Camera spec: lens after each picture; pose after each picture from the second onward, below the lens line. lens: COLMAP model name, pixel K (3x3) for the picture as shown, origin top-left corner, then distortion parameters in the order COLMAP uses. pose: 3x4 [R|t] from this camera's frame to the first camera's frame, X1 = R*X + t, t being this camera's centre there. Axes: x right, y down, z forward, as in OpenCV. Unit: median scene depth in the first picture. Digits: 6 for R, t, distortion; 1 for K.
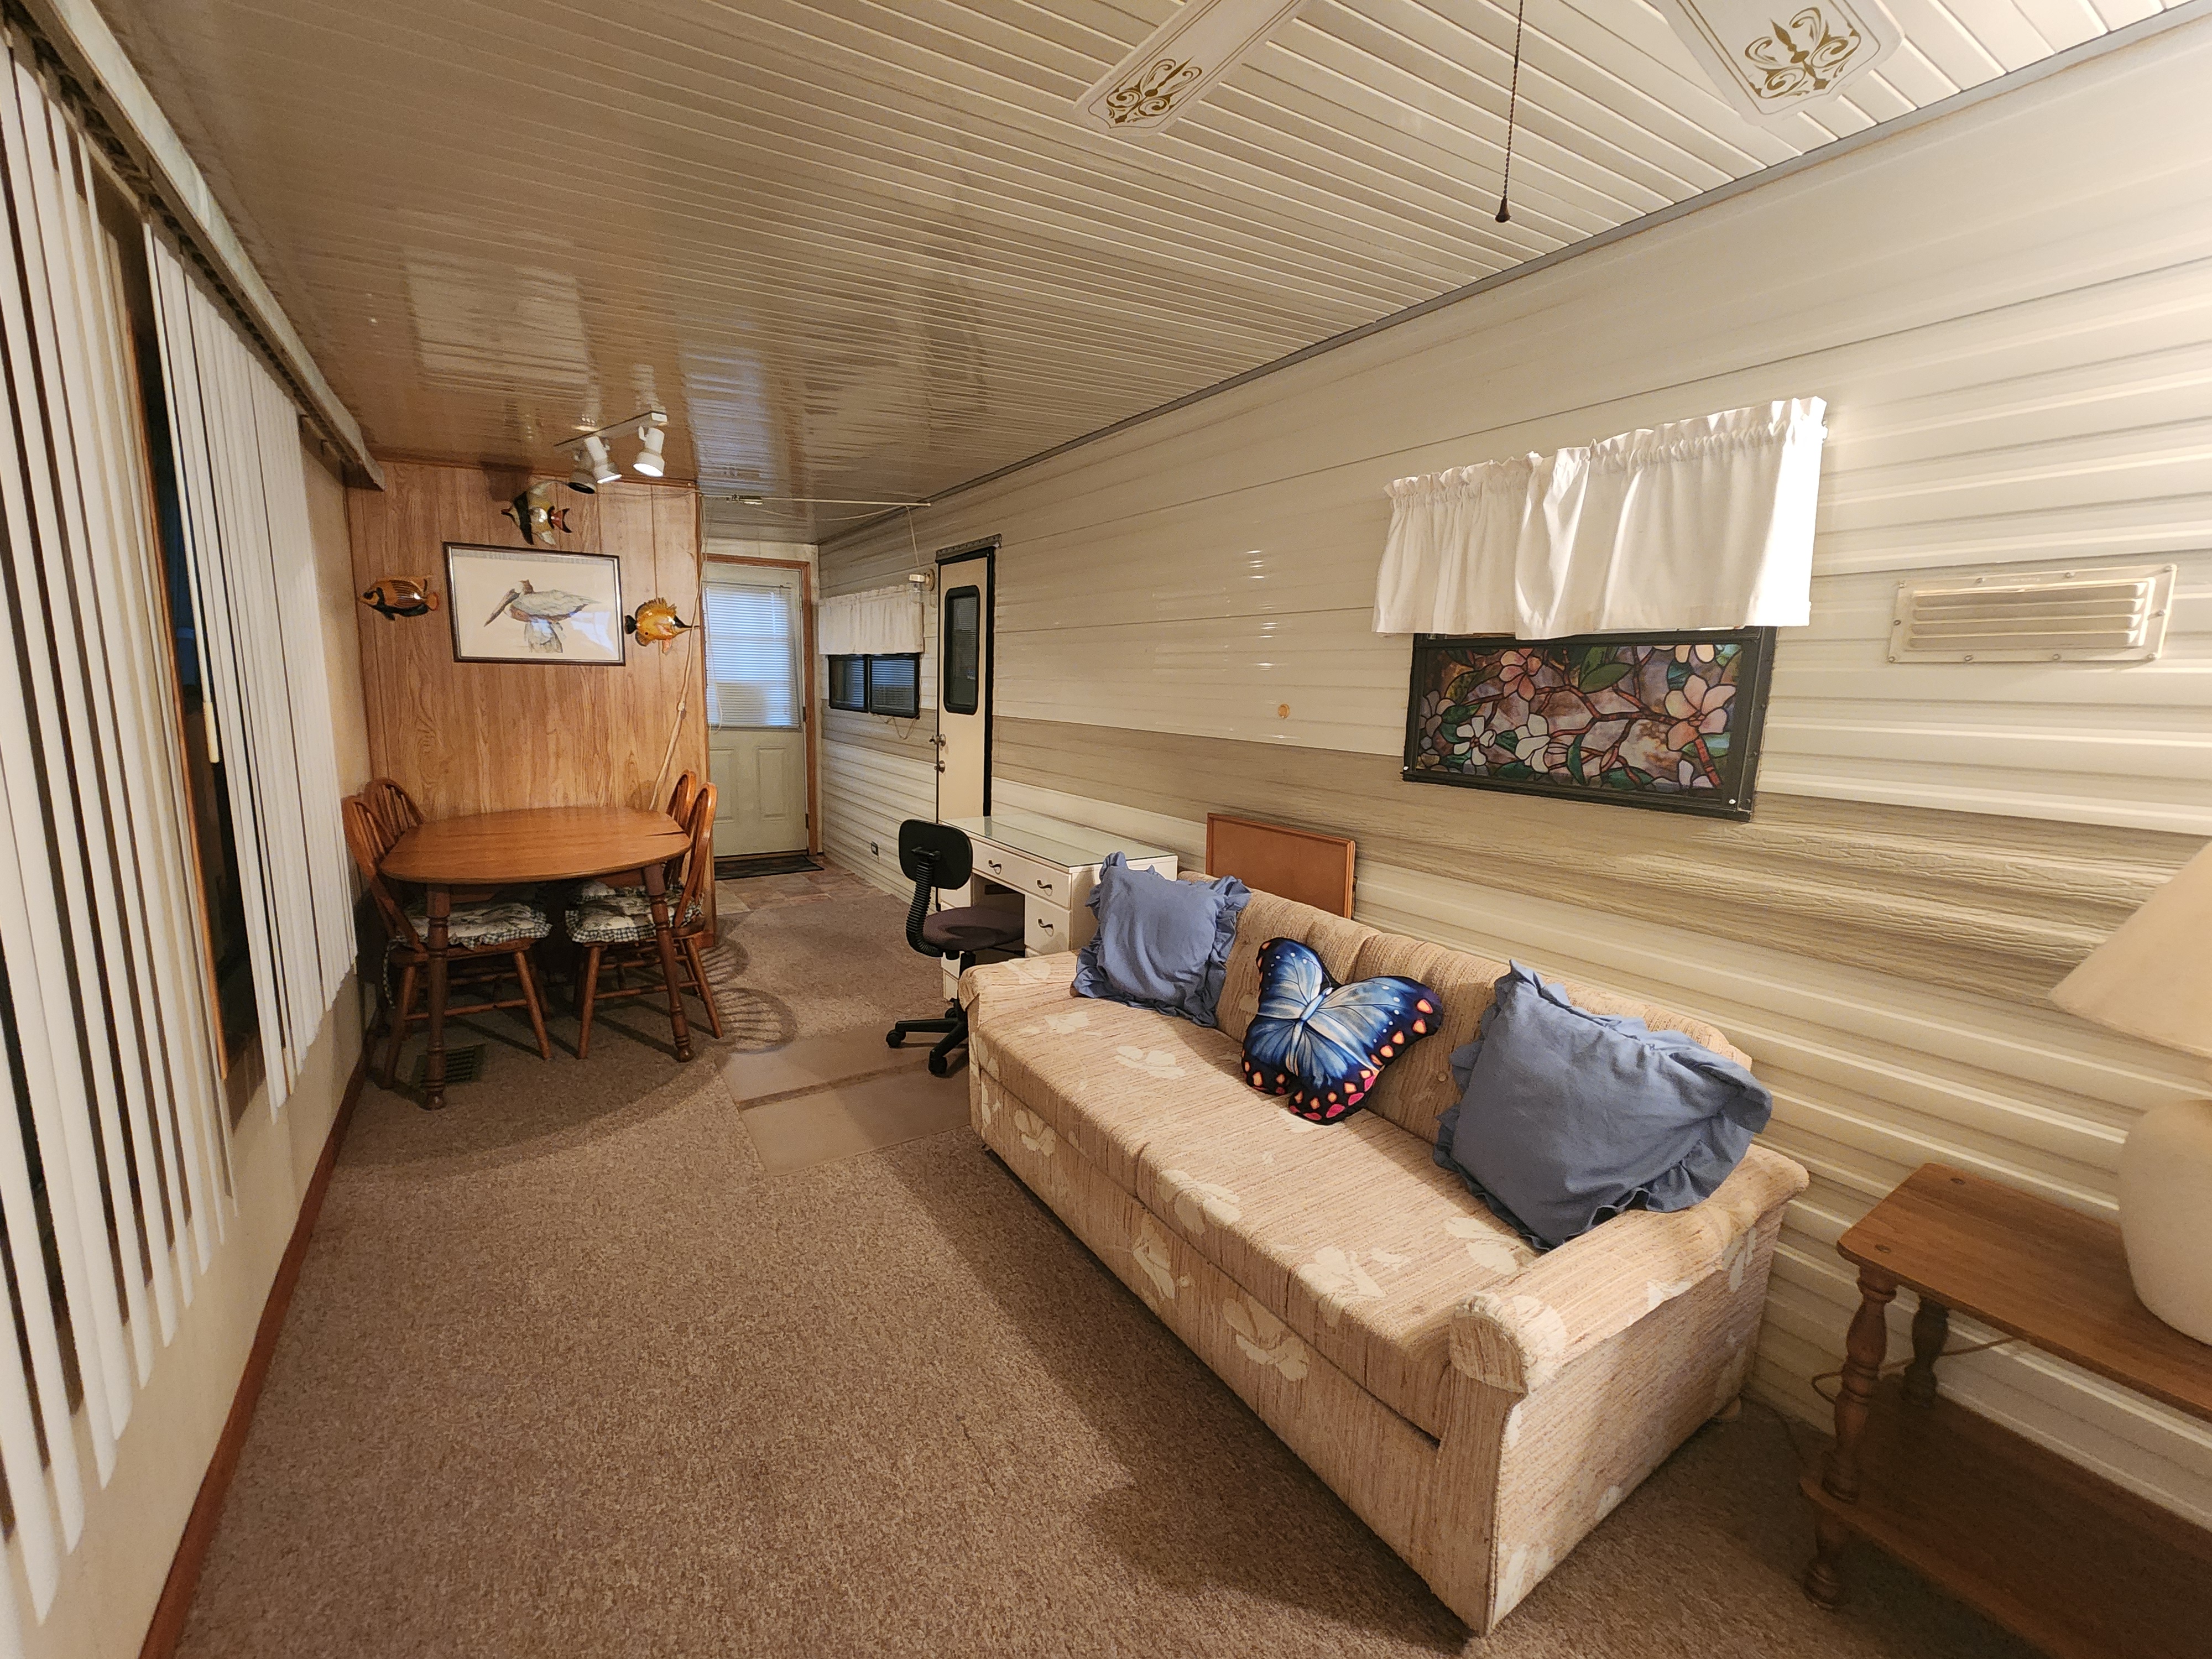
lens RADIAL K [[904.6, 0, 1102.6], [0, 904.6, 829.4], [0, 0, 1]] dist [-0.001607, -0.000345]
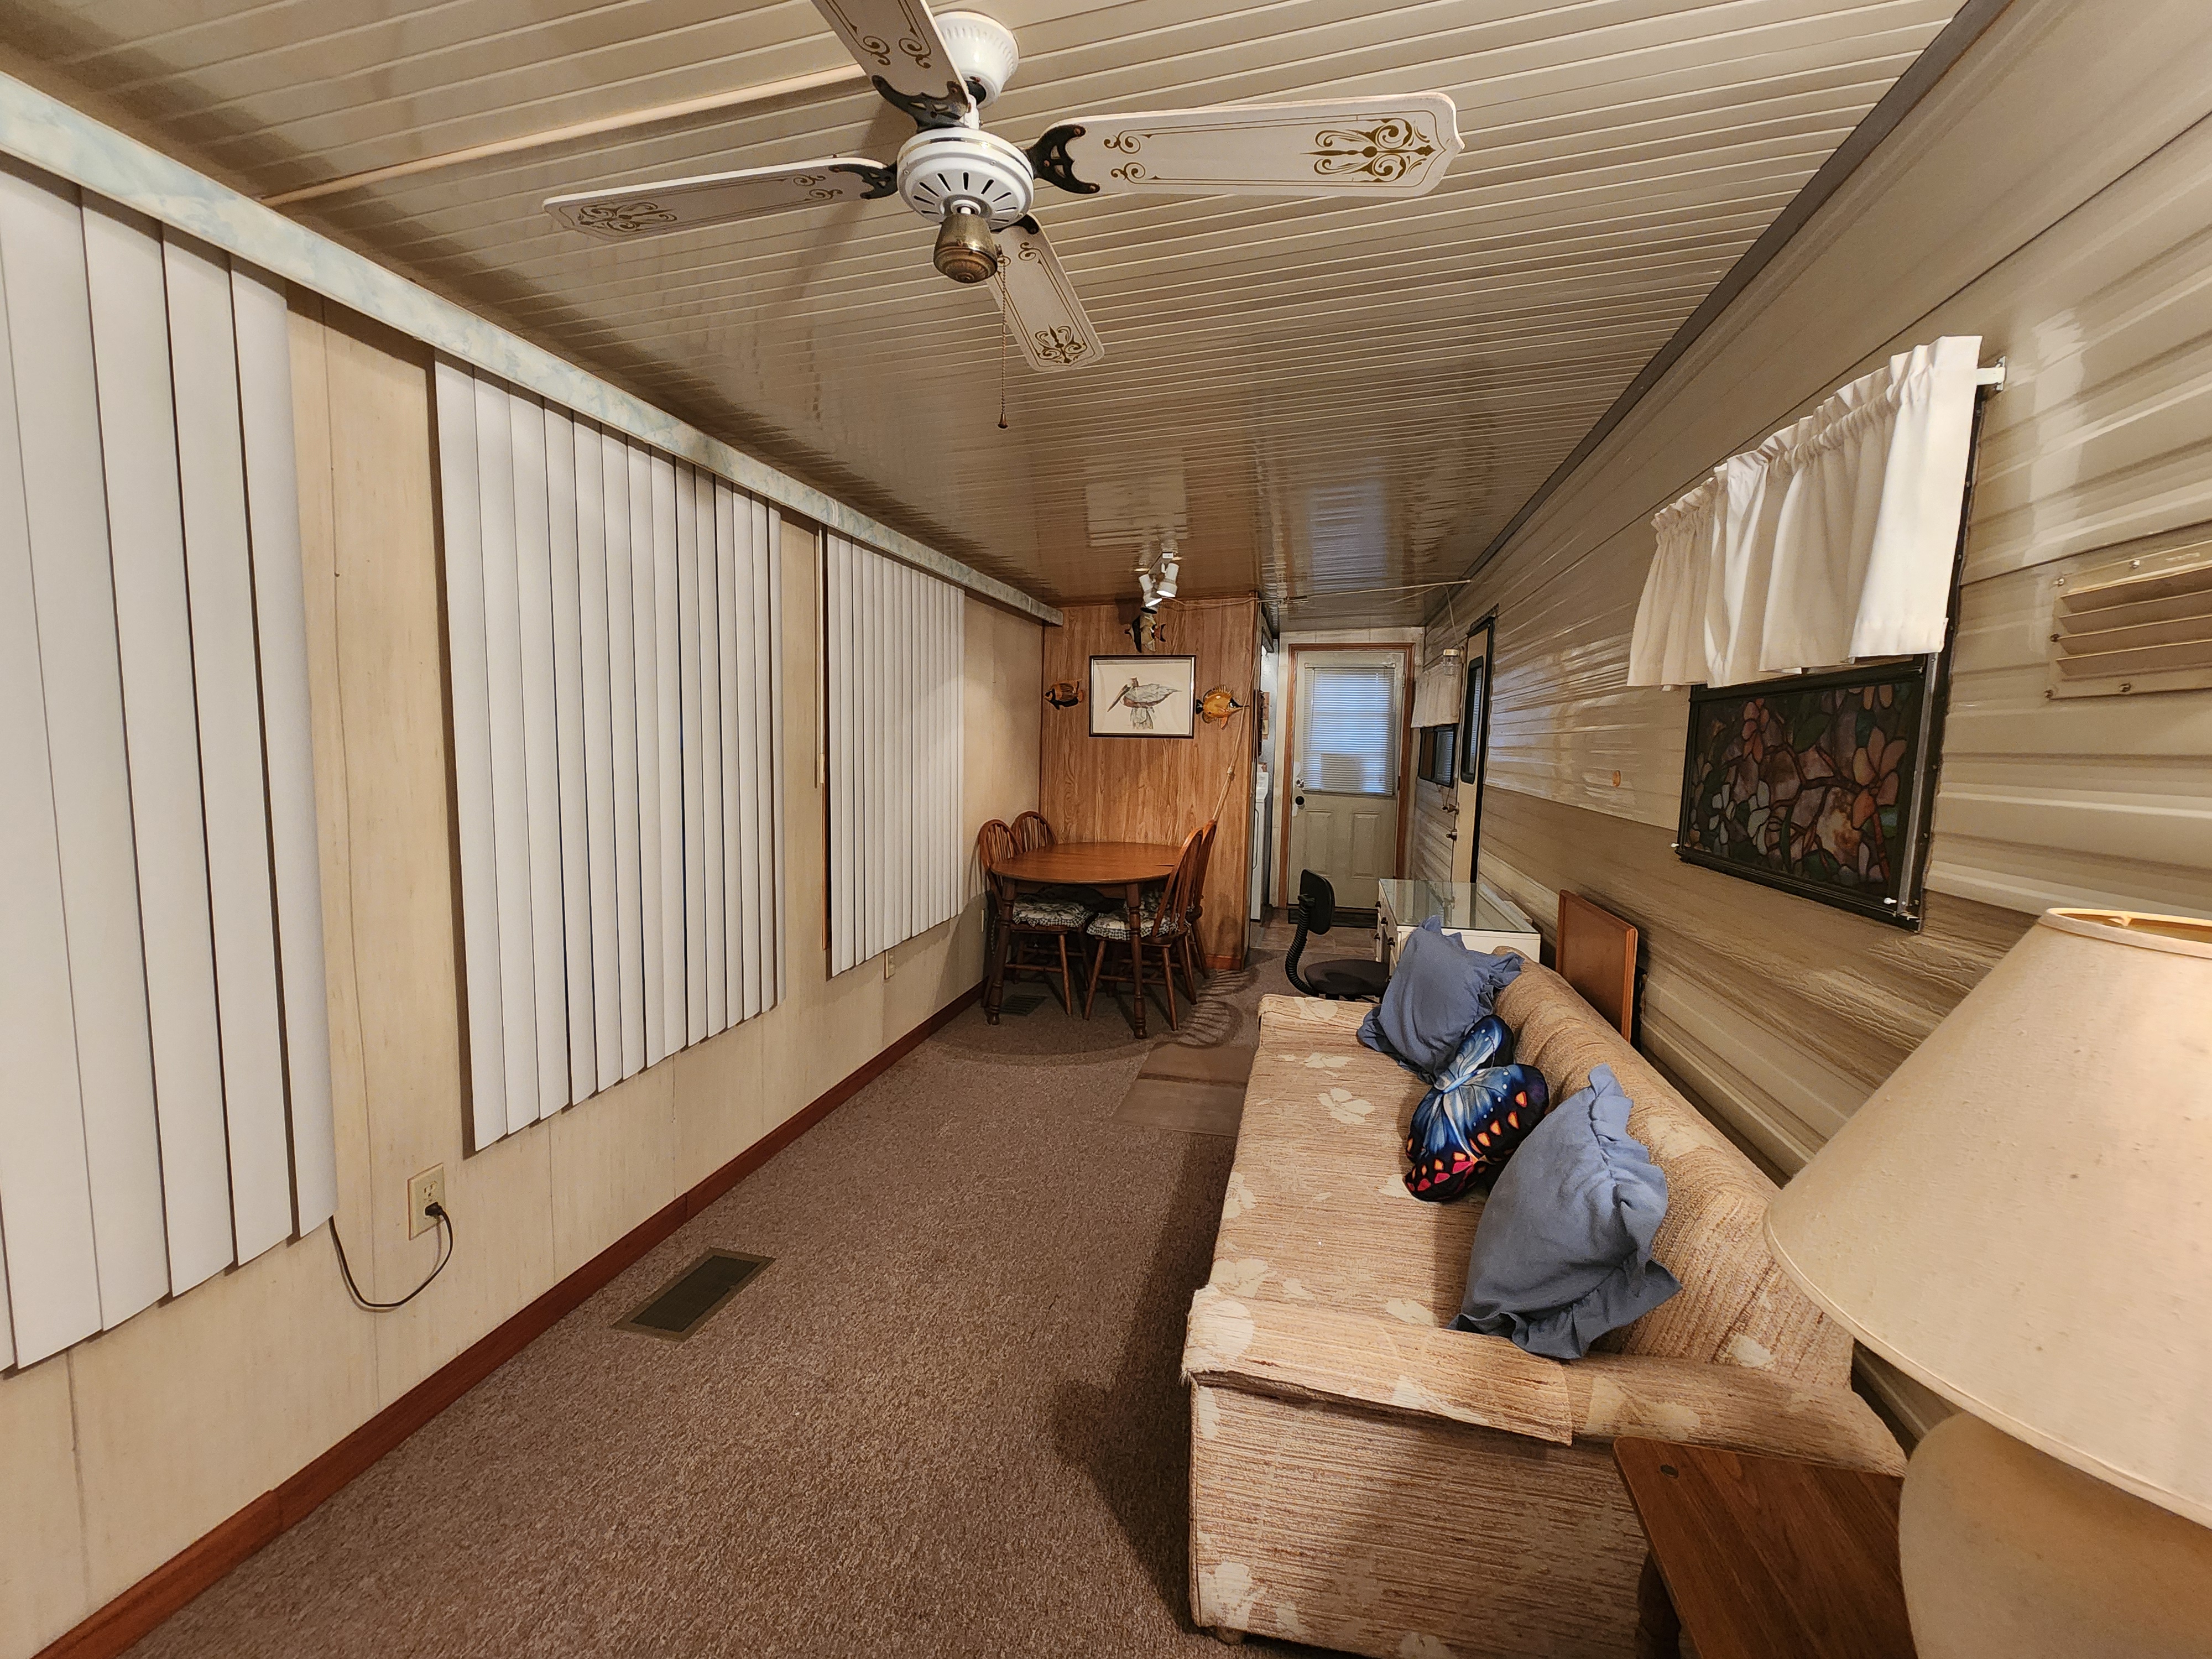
lens RADIAL K [[904.6, 0, 1102.6], [0, 904.6, 829.4], [0, 0, 1]] dist [-0.001607, -0.000345]
pose [[0.689064, 0.062412, -0.722008, 0.430278], [-0.122583, 0.991966, -0.031242, 0.006213], [0.714258, 0.110034, 0.691179, 0.035201]]
